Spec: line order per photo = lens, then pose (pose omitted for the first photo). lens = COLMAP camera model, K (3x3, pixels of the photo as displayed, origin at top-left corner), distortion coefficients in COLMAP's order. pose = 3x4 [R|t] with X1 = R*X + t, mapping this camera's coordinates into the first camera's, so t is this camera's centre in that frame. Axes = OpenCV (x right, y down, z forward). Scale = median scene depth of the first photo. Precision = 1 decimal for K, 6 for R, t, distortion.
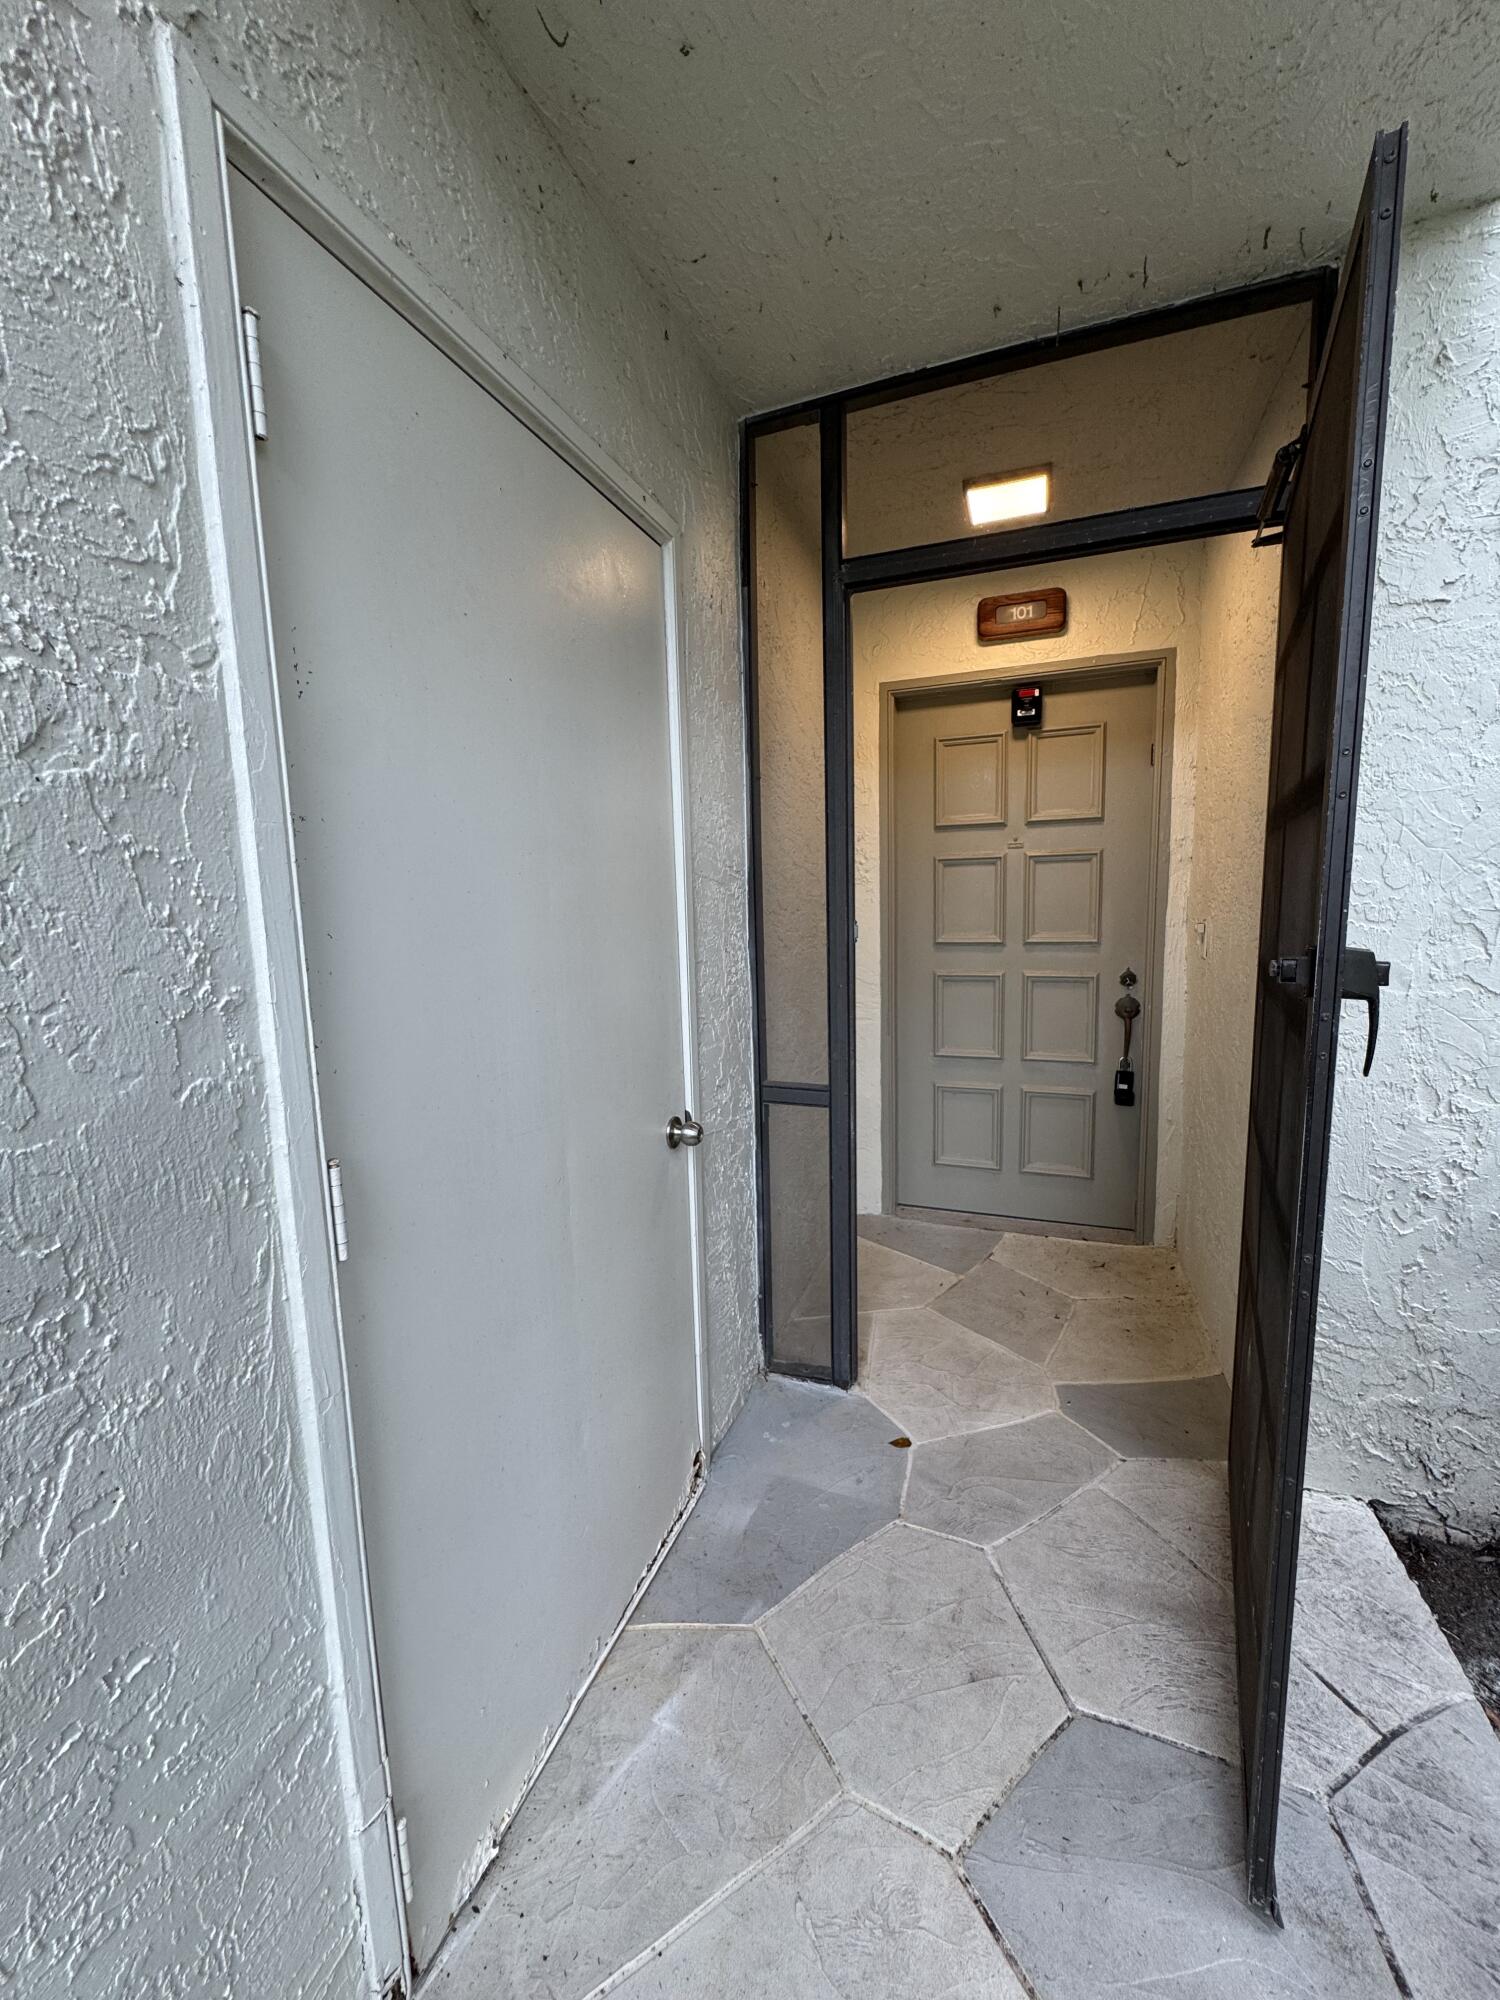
lens RADIAL K [[792.4, 0, 750.0], [0, 792.4, 1000.0], [0, 0, 1]] dist [-0.003080, 0.000626]
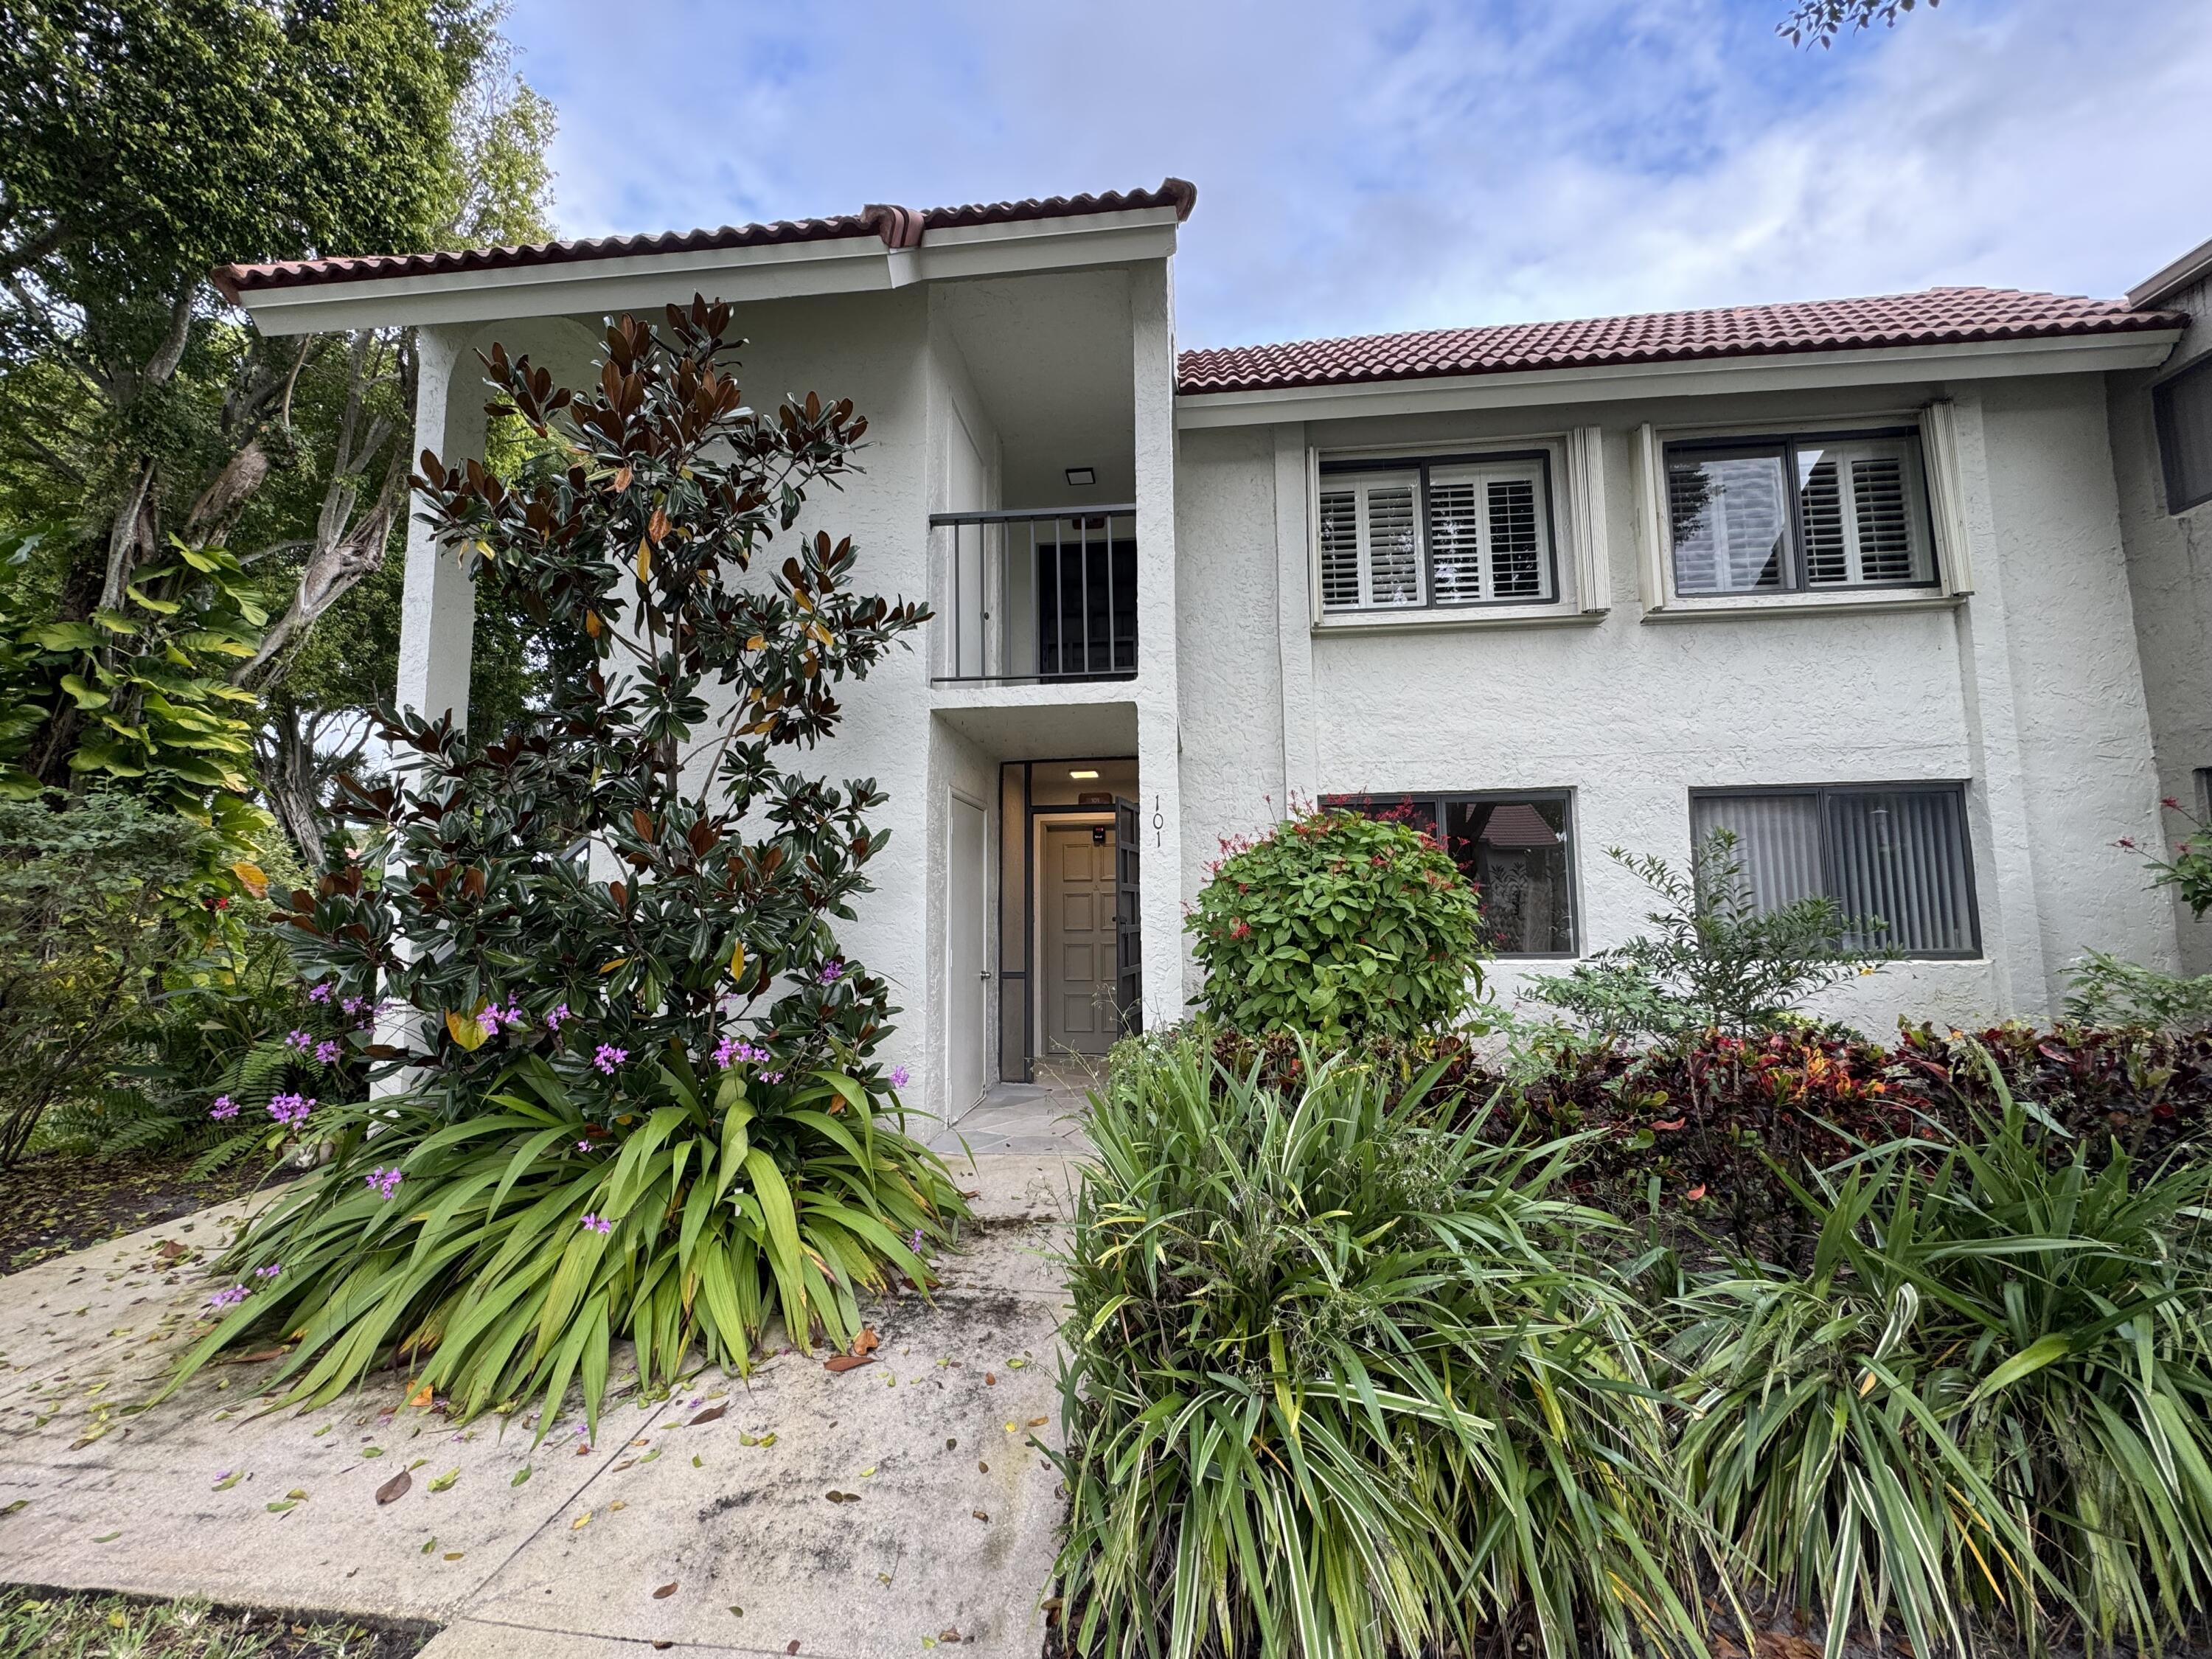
lens RADIAL K [[876.4, 0, 1106.0], [0, 876.4, 829.5], [0, 0, 1]] dist [-0.003080, 0.000626]
pose [[0.973247, 0.037134, 0.226742, -0.335746], [0.016485, 0.973024, -0.230114, 0.329192], [-0.229170, 0.227696, 0.946380, -2.087664]]
